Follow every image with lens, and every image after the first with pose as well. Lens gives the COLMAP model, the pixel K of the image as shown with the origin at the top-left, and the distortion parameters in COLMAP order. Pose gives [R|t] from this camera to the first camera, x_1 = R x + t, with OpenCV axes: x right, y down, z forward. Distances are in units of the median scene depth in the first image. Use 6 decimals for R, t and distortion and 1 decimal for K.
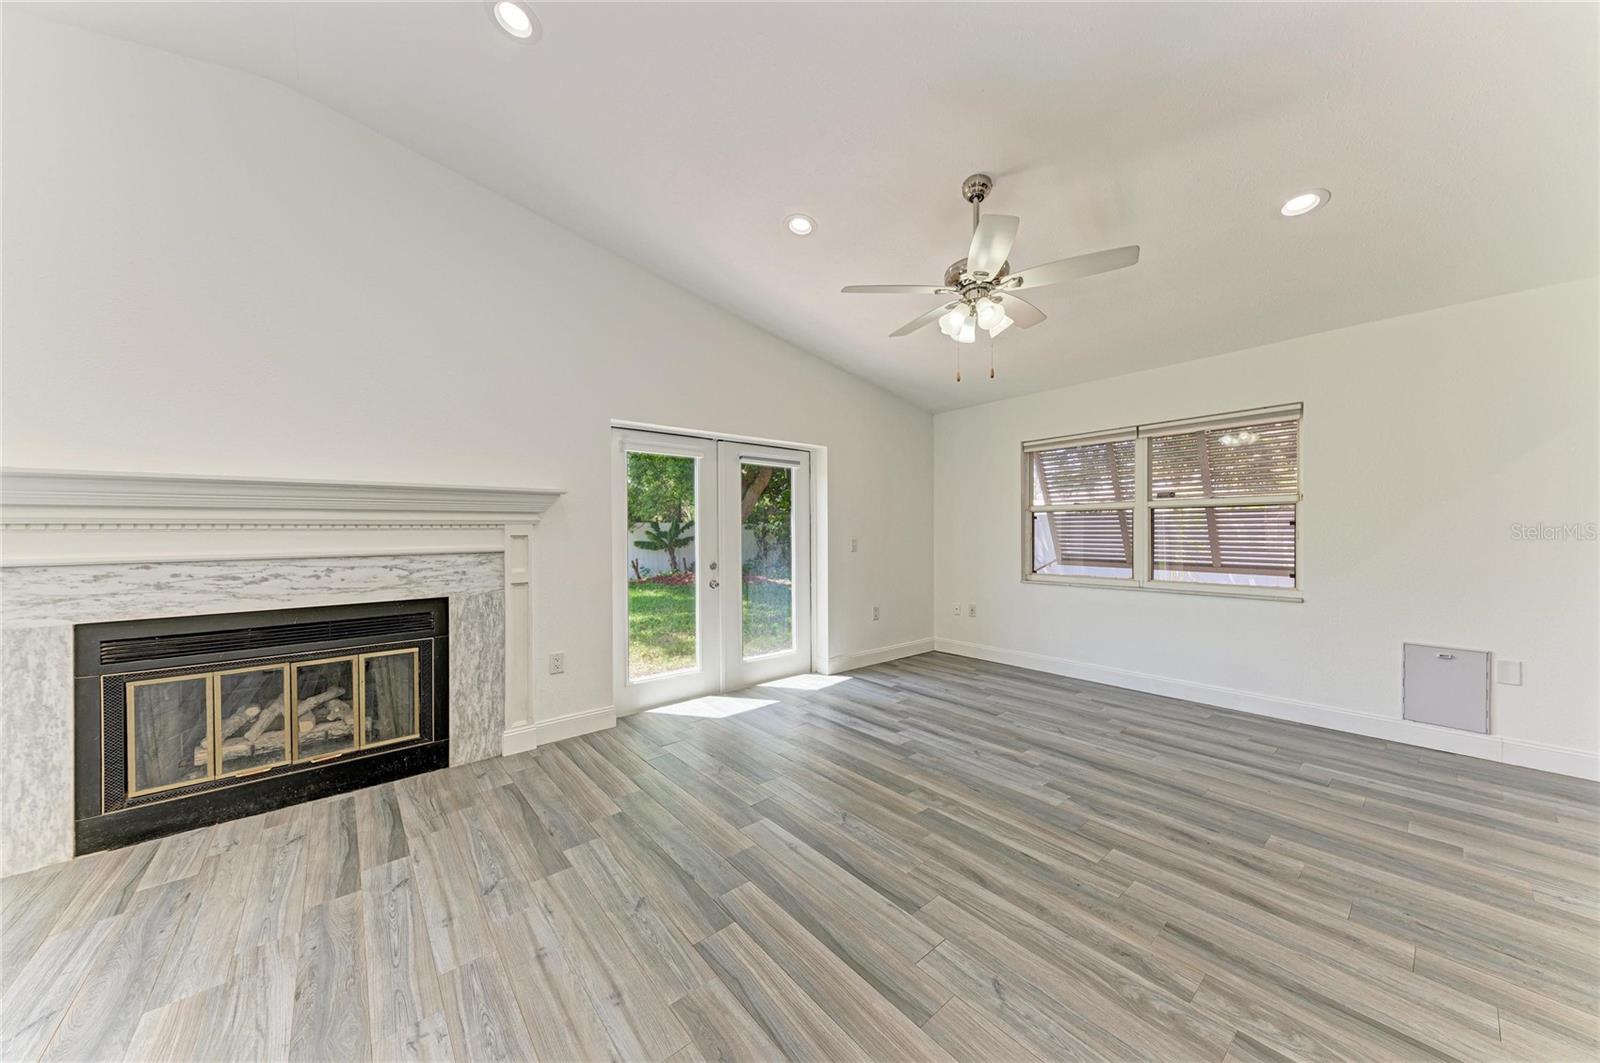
lens RADIAL K [[535.1, 0, 800.6], [0, 535.1, 535.1], [0, 0, 1]] dist [0.022233, -0.005521]
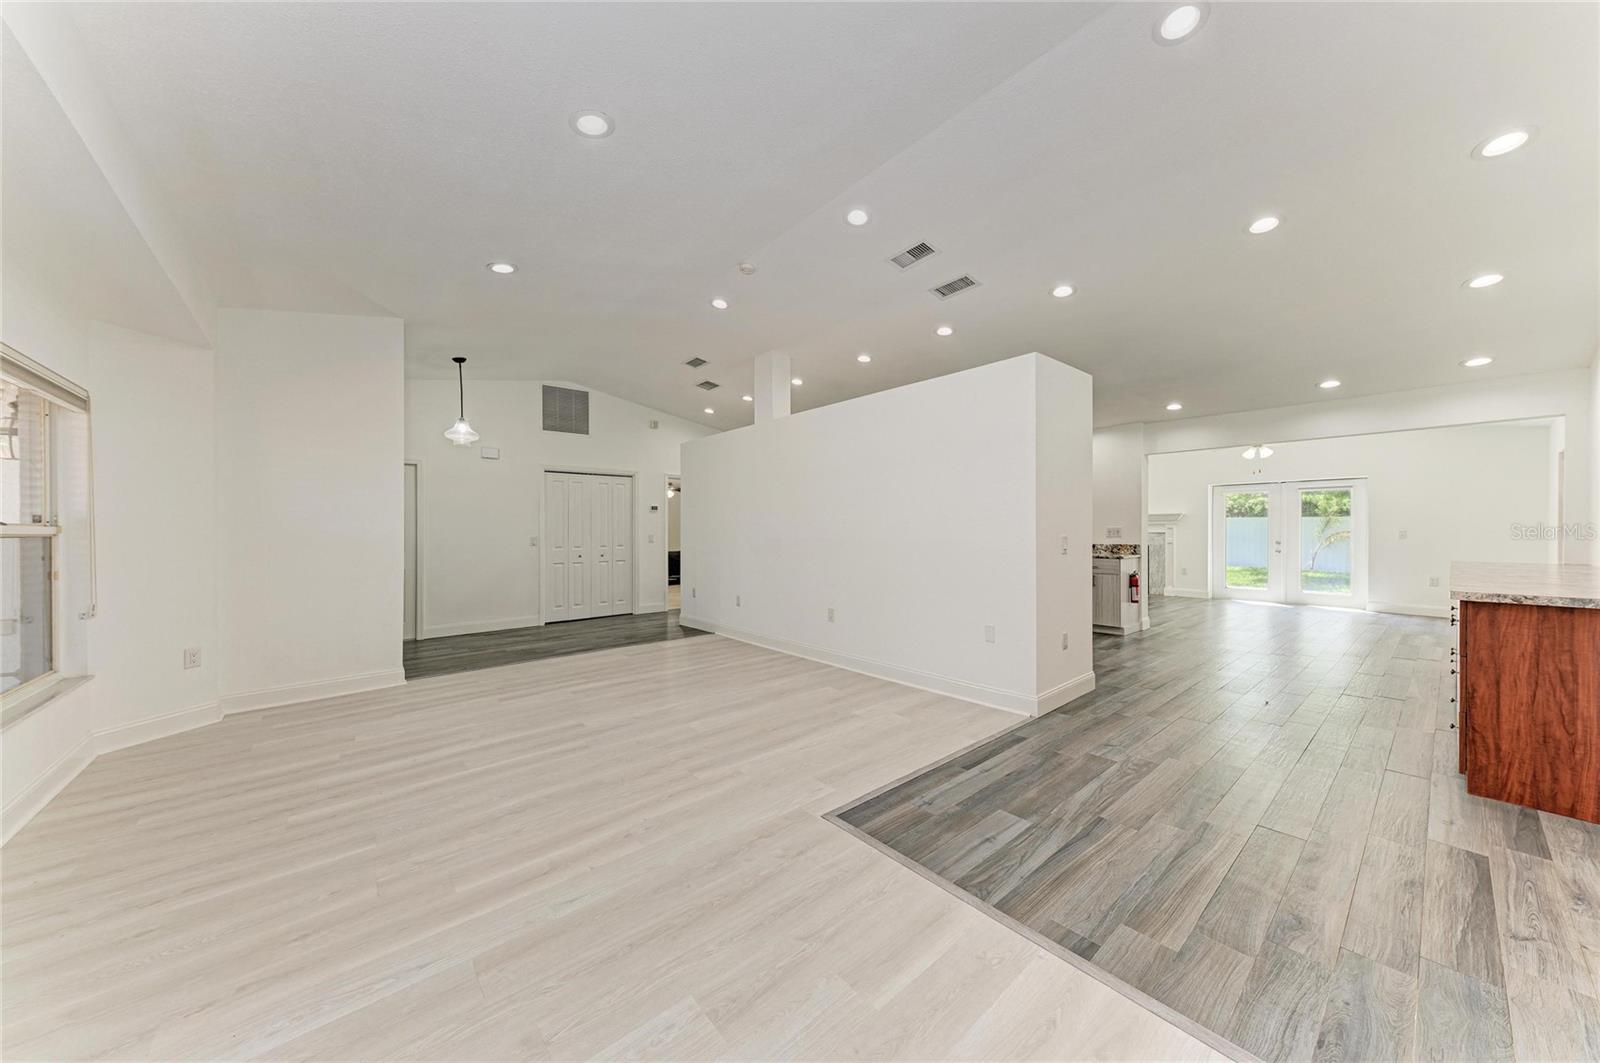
lens RADIAL K [[539.9, 0, 799.4], [0, 539.9, 531.0], [0, 0, 1]] dist [0.021927, -0.005347]
pose [[-0.000298, 0.007541, -0.999972, 2.870600], [-0.001990, 0.999970, 0.007541, -0.001260], [0.999998, 0.001992, -0.000283, -1.263545]]
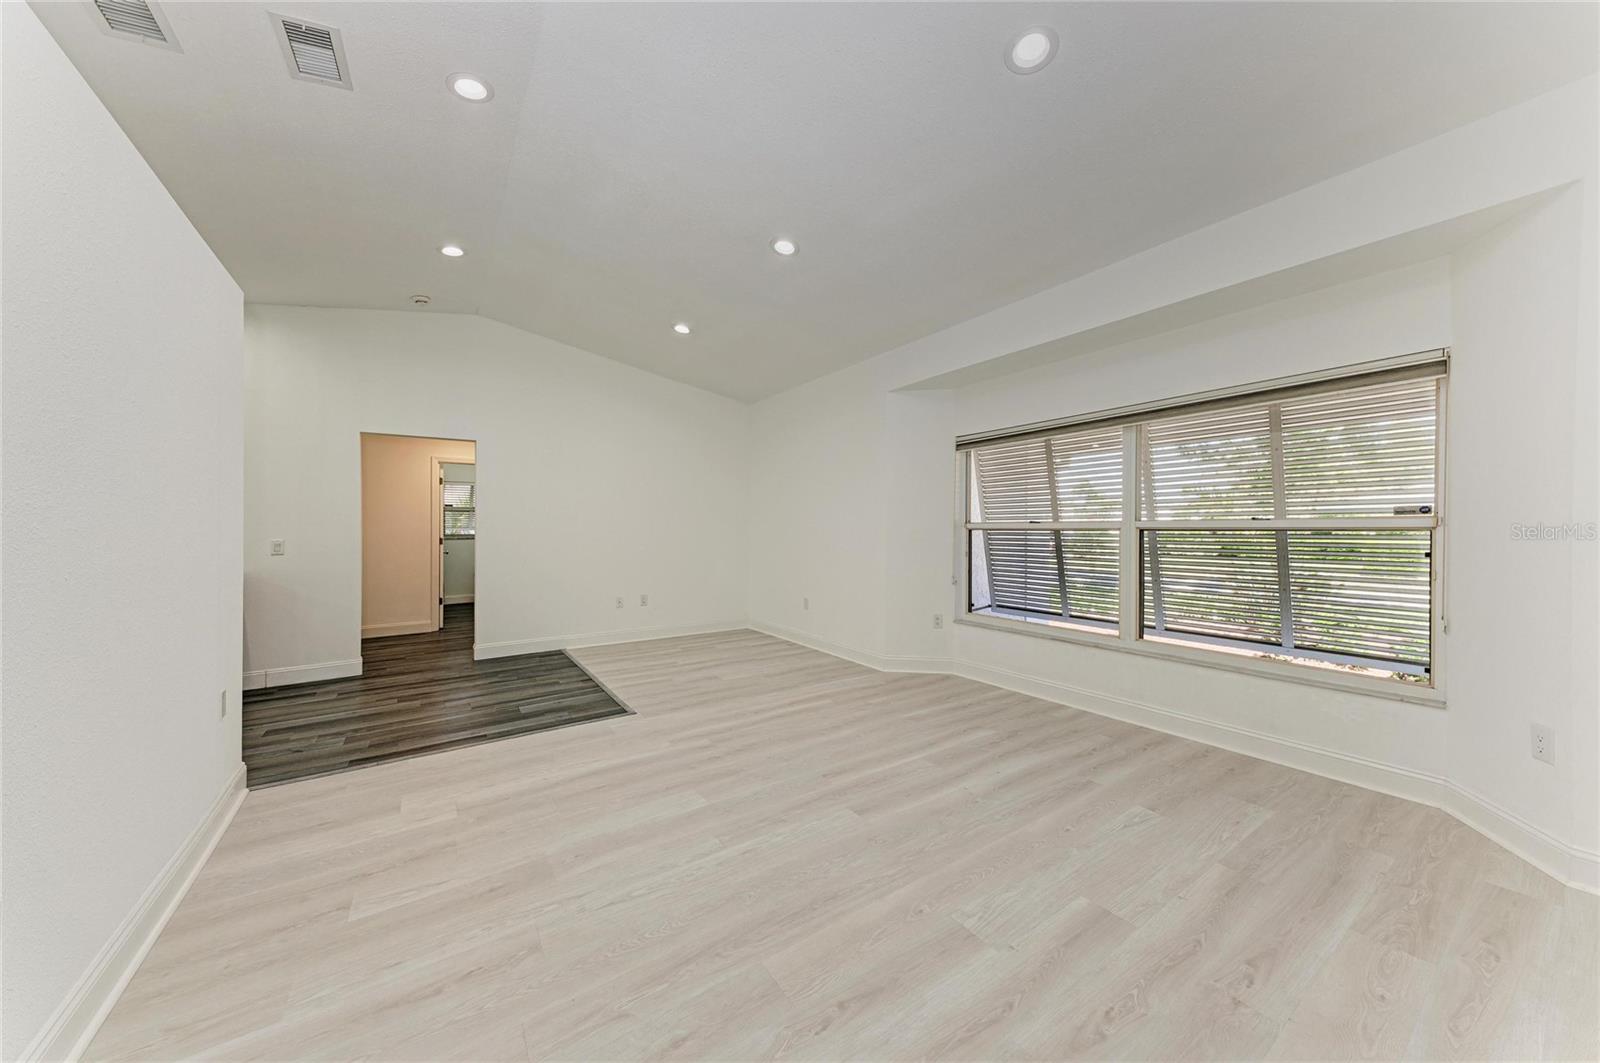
lens RADIAL K [[535.1, 0, 800.6], [0, 535.1, 535.1], [0, 0, 1]] dist [0.022233, -0.005521]
pose [[0.103510, -0.006420, 0.994608, 0.859104], [0.012517, 0.999908, 0.005152, 0.009986], [-0.994550, 0.011916, 0.103581, -1.746289]]
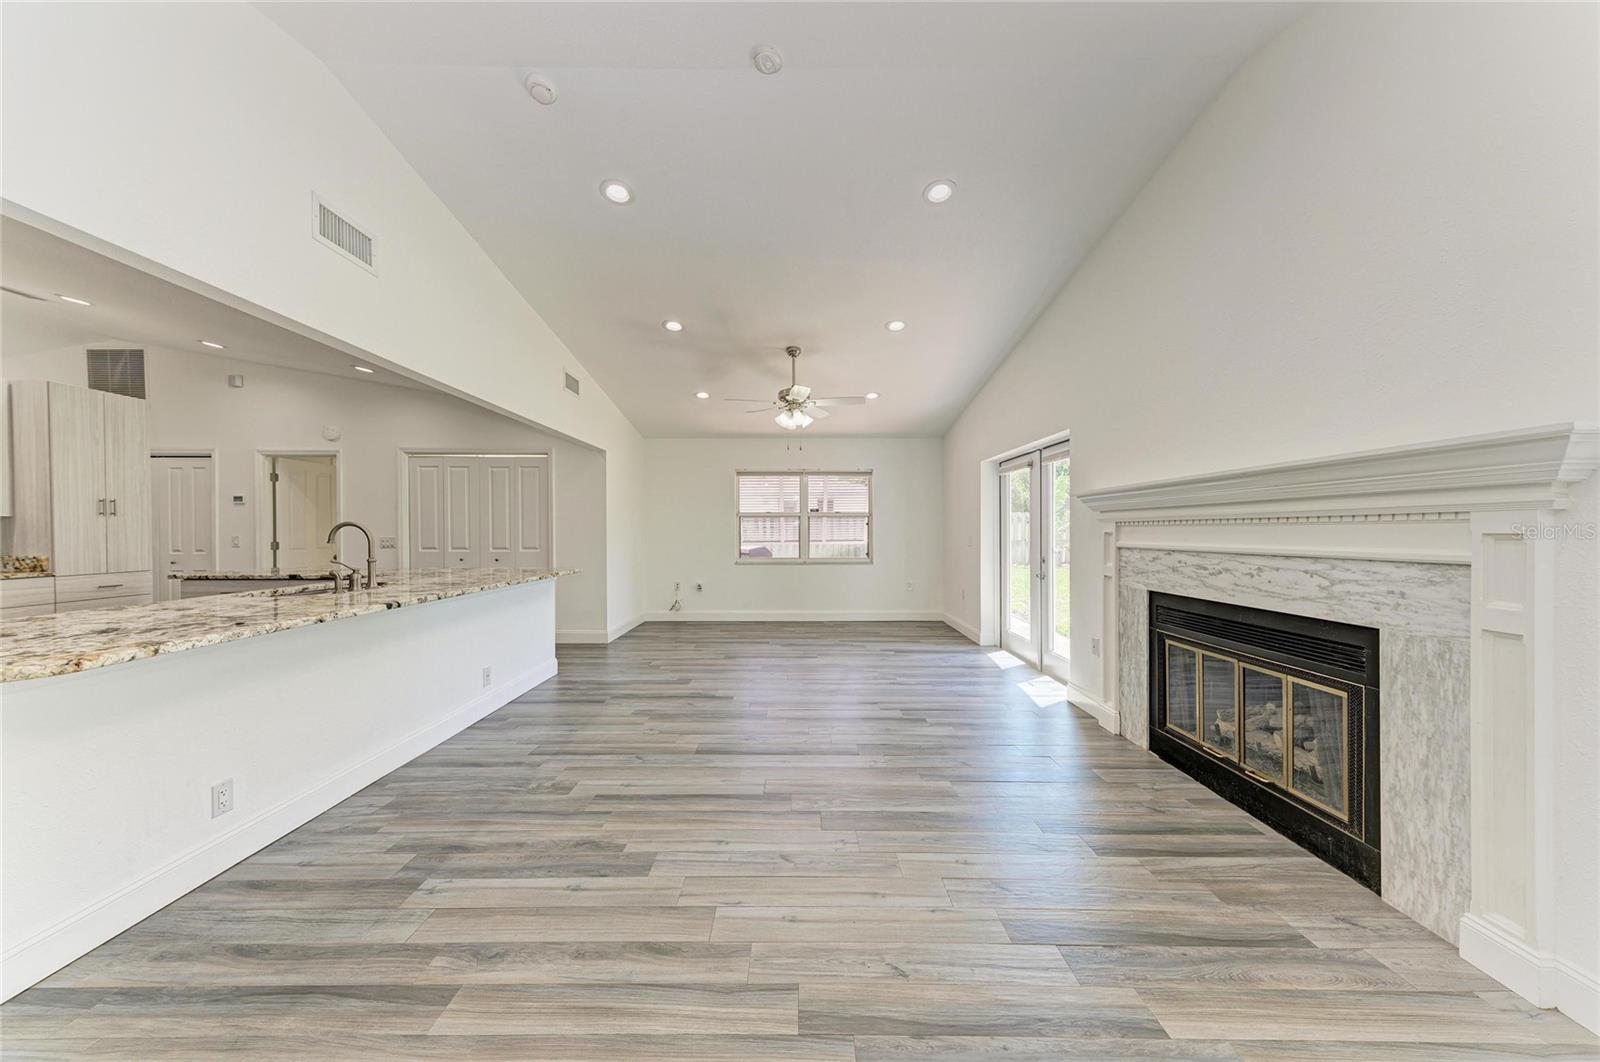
lens RADIAL K [[535.1, 0, 800.6], [0, 535.1, 534.6], [0, 0, 1]] dist [0.022233, -0.005521]
pose [[-0.642667, 0.013253, -0.766031, 0.273120], [-0.001817, 0.999821, 0.018821, -0.007402], [0.766143, 0.013488, -0.642528, 0.884694]]
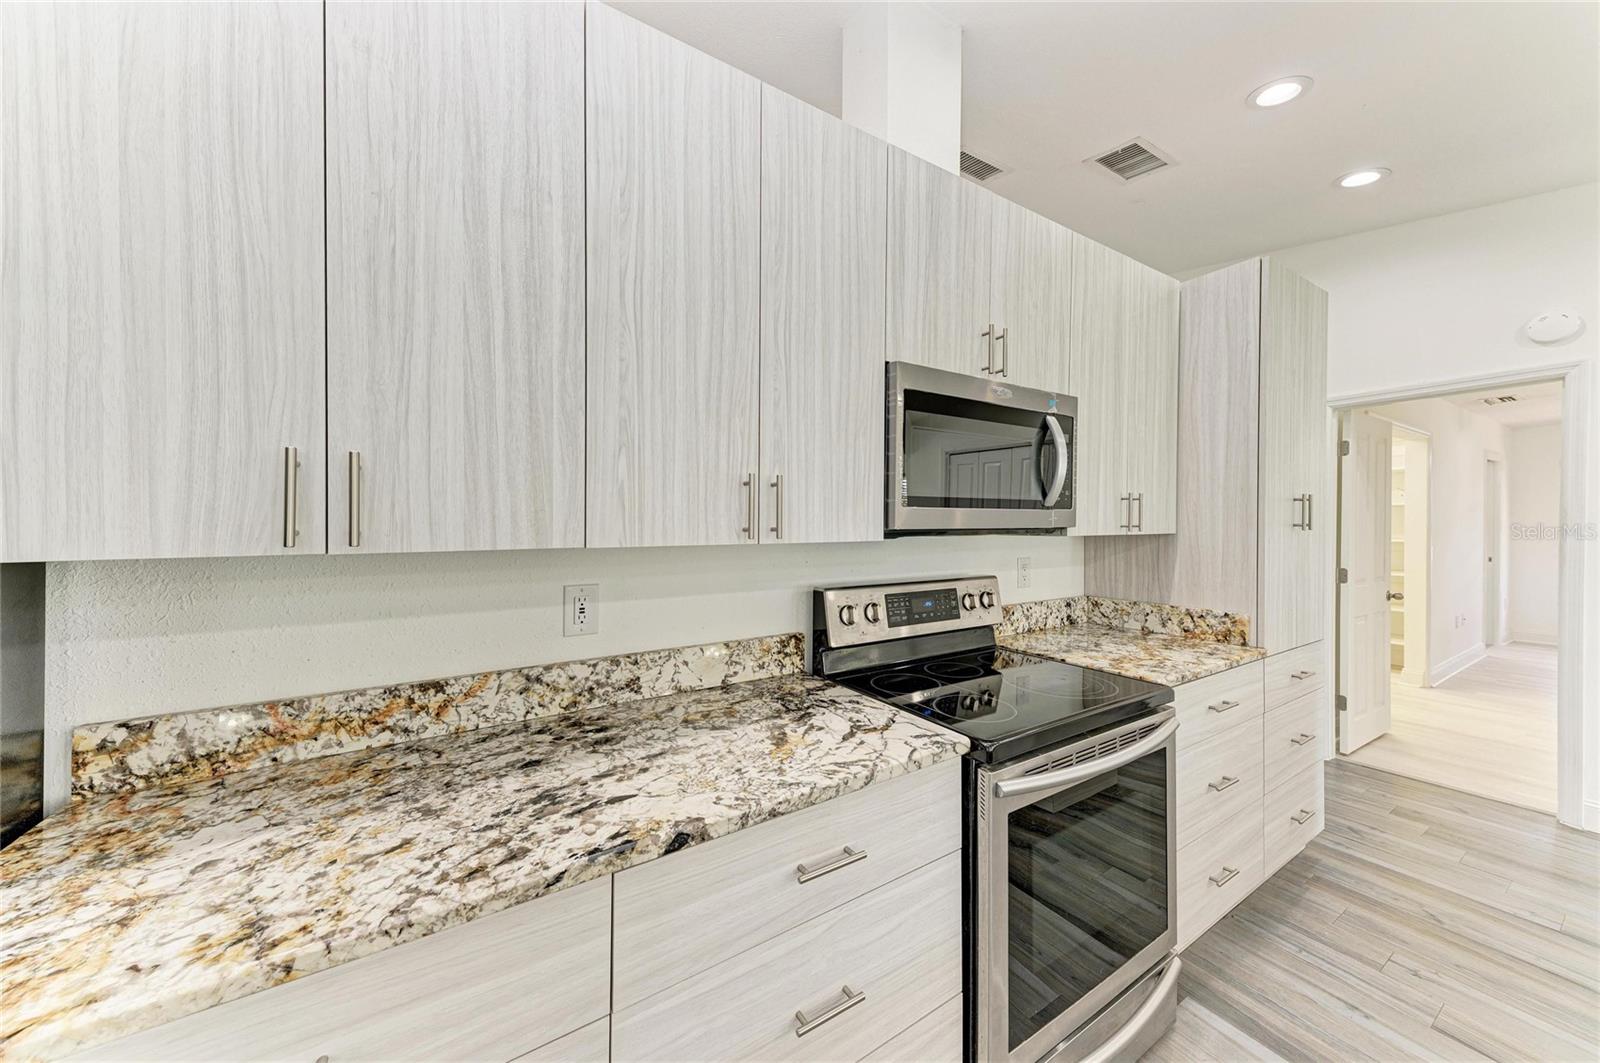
lens RADIAL K [[542.4, 0, 808.3], [0, 542.4, 530.8], [0, 0, 1]] dist [0.022293, -0.004968]
pose [[-0.989652, 0.010416, 0.143112, 0.877785], [0.012700, 0.999806, 0.015057, -0.044680], [-0.142927, 0.016719, -0.989592, -0.704179]]
